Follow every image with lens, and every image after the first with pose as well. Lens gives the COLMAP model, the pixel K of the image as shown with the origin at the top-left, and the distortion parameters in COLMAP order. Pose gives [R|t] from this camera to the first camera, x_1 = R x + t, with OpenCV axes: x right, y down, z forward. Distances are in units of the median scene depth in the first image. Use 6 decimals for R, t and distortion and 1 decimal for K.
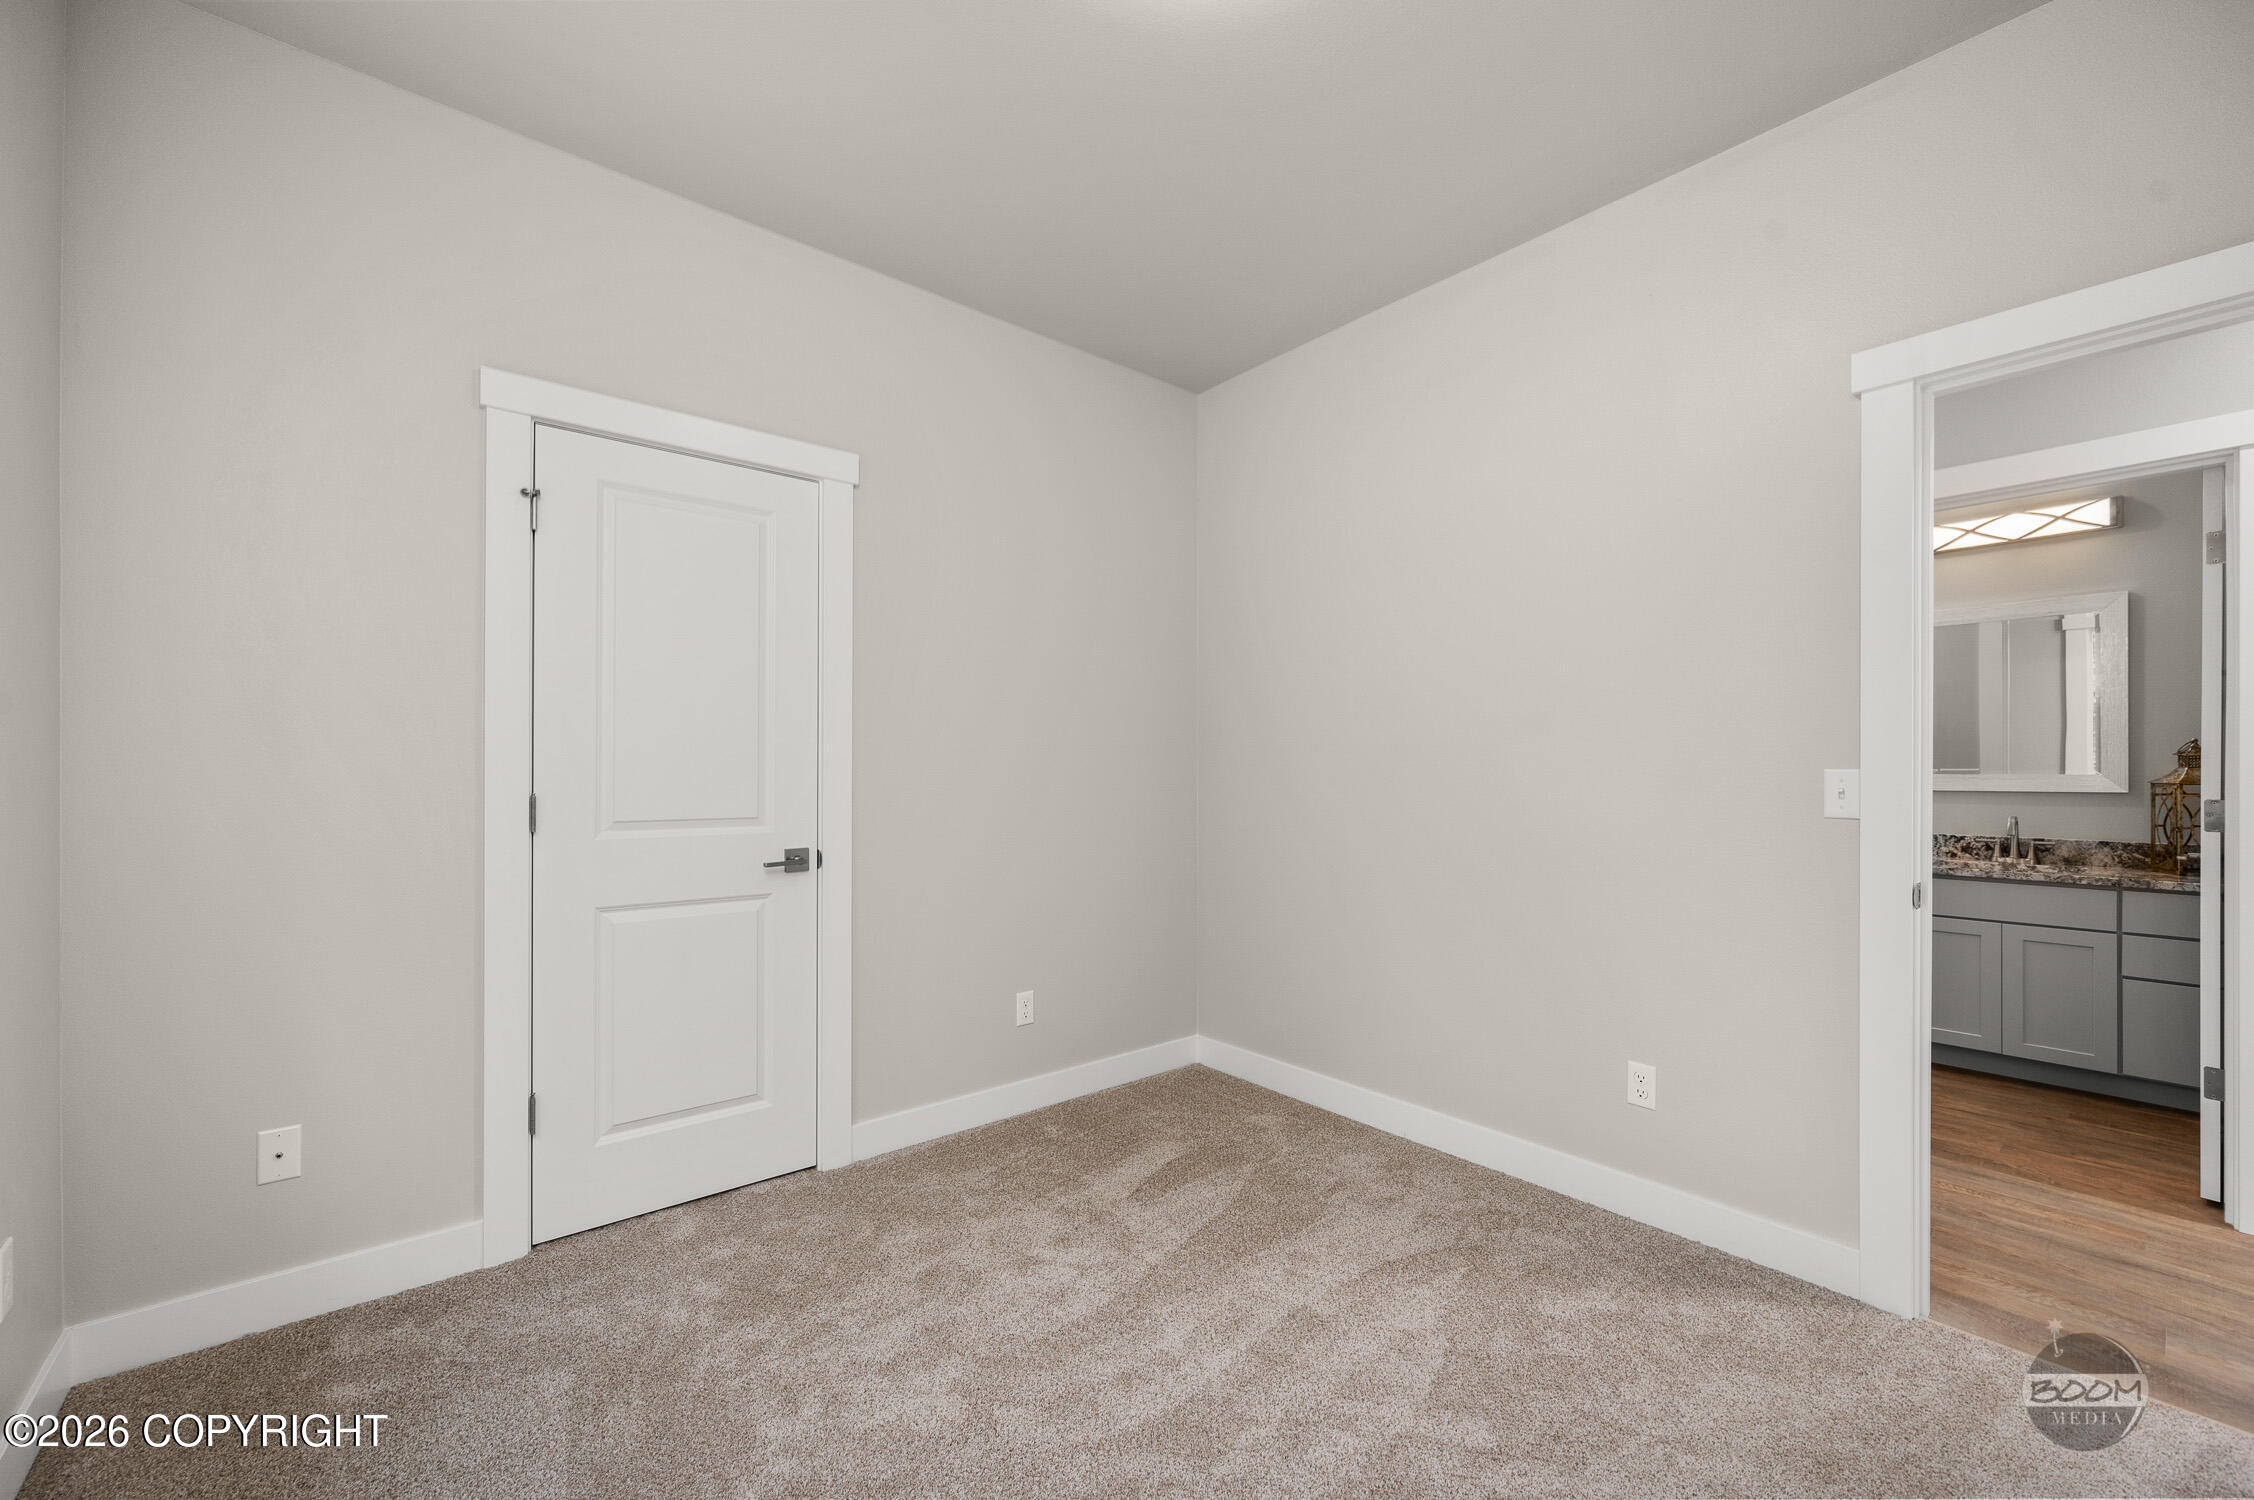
lens RADIAL K [[900.4, 0, 1128.4], [0, 900.4, 759.5], [0, 0, 1]] dist [-0.000629, 0.000181]
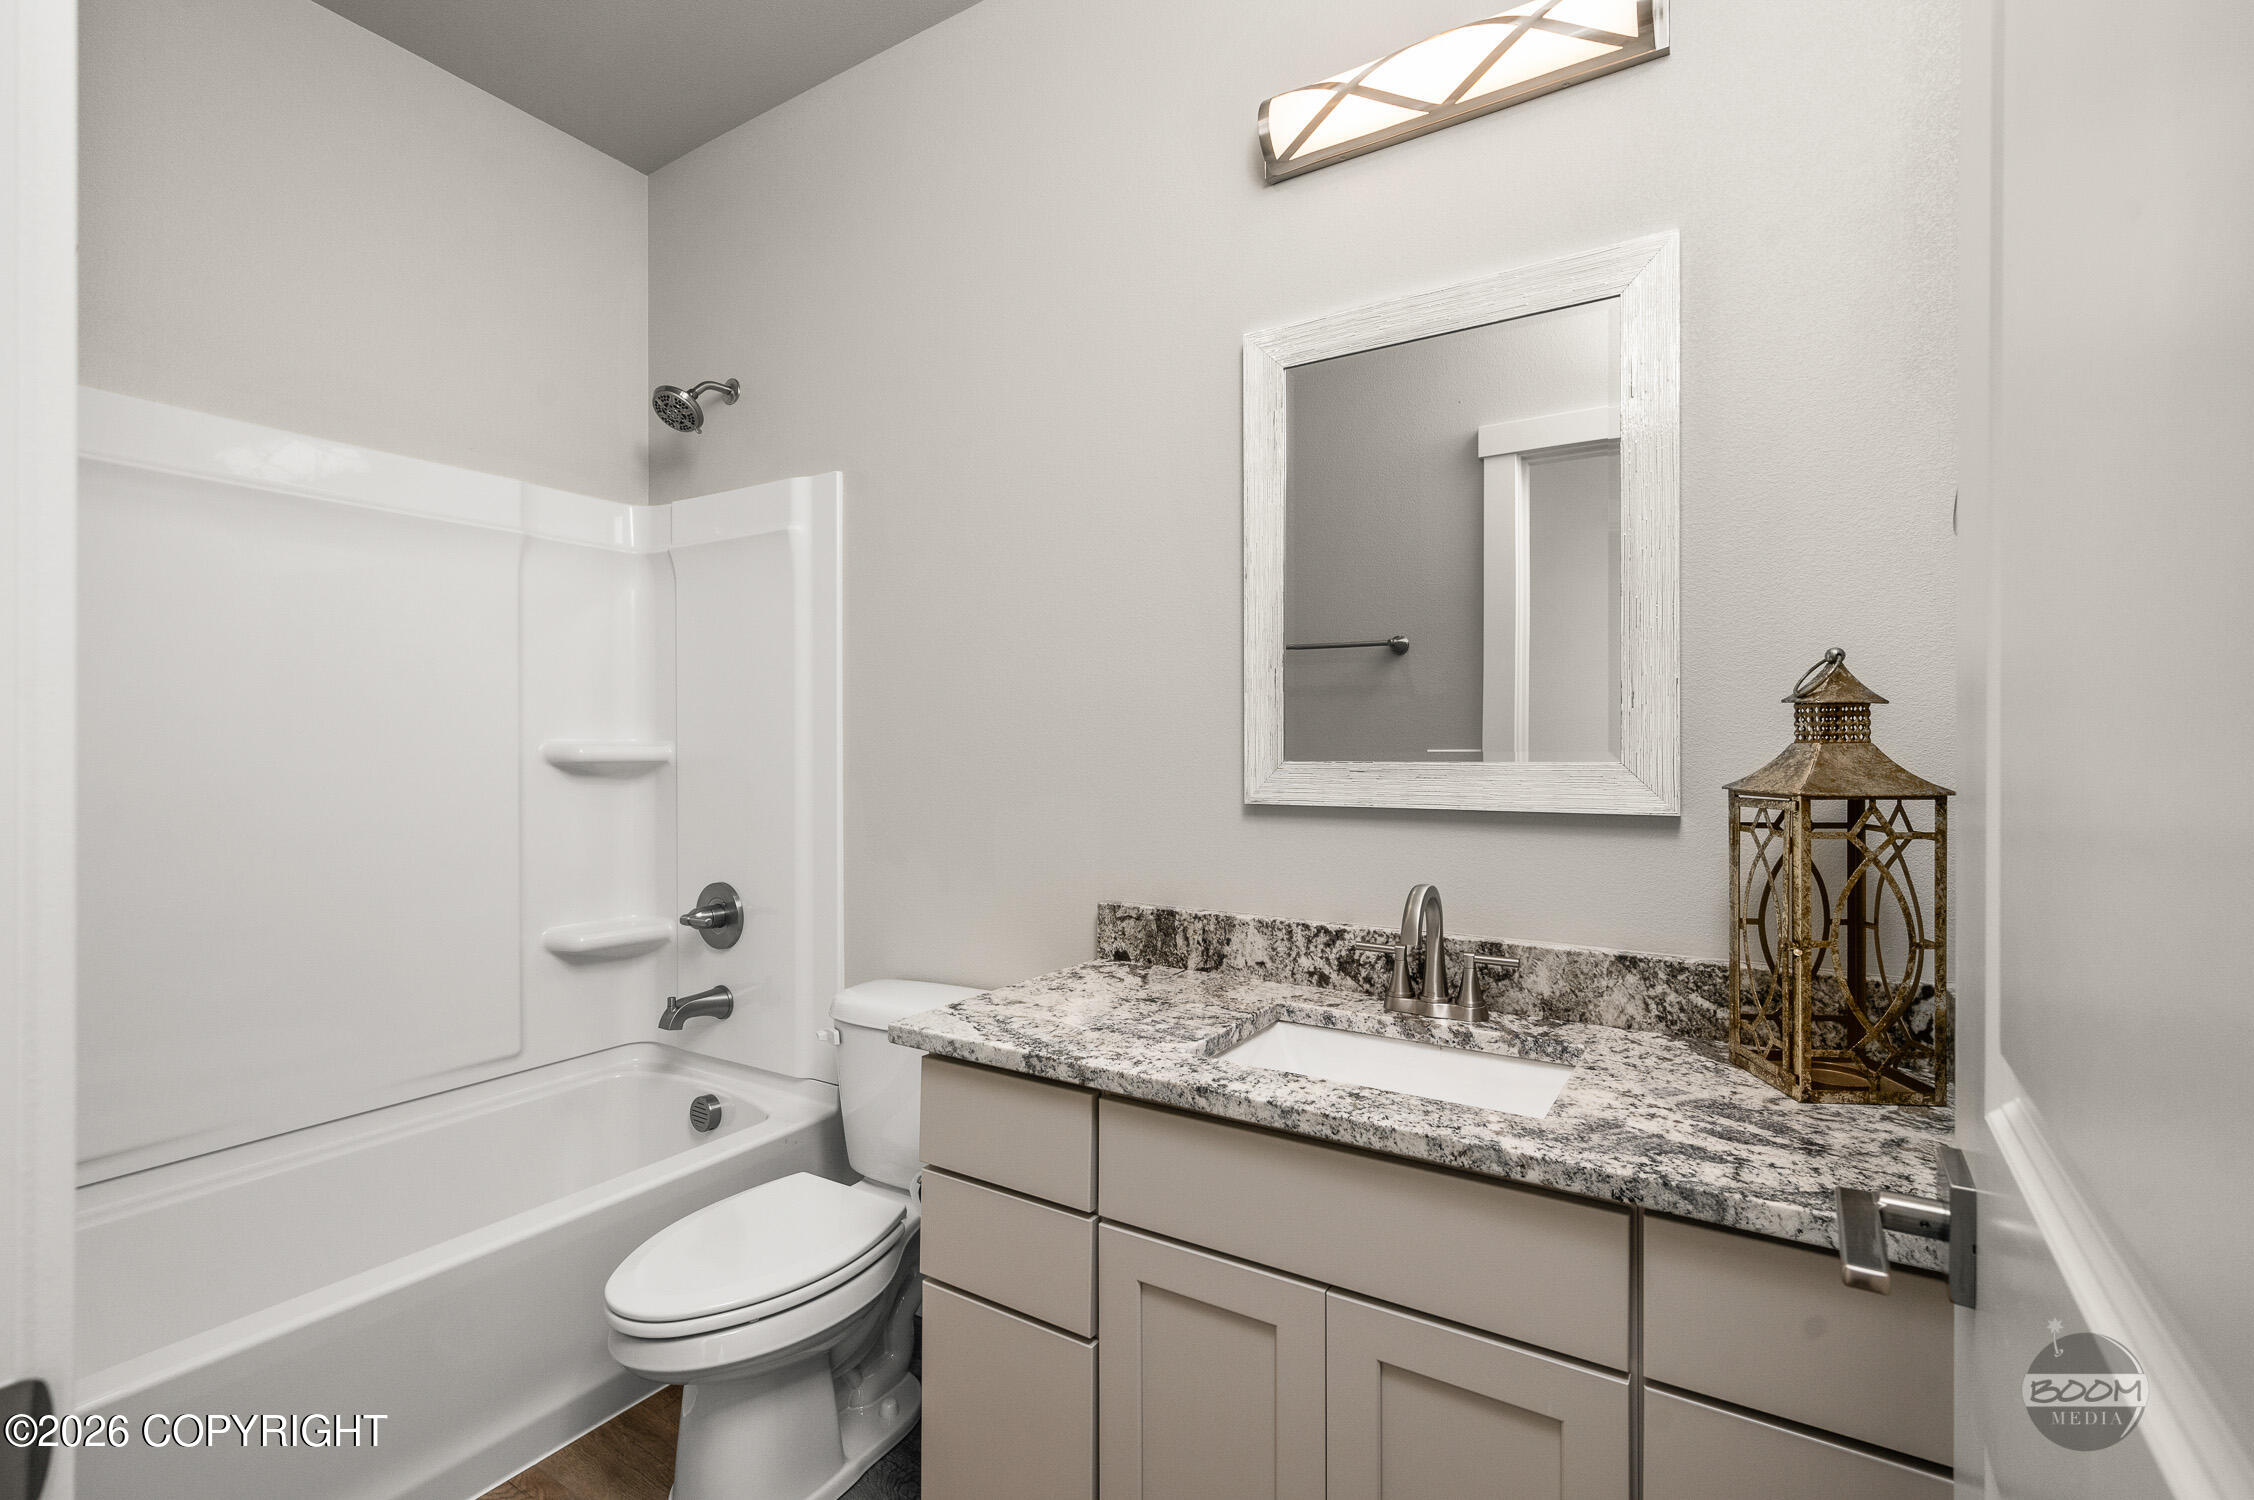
lens RADIAL K [[1006.6, 0, 1140.0], [0, 1006.6, 744.1], [0, 0, 1]] dist [-0.001688, 0.001343]
pose [[0.949773, 0.000590, 0.312939, 0.790088], [-0.001882, 0.999991, 0.003828, 0.008081], [-0.312934, -0.004225, 0.949765, 0.695293]]
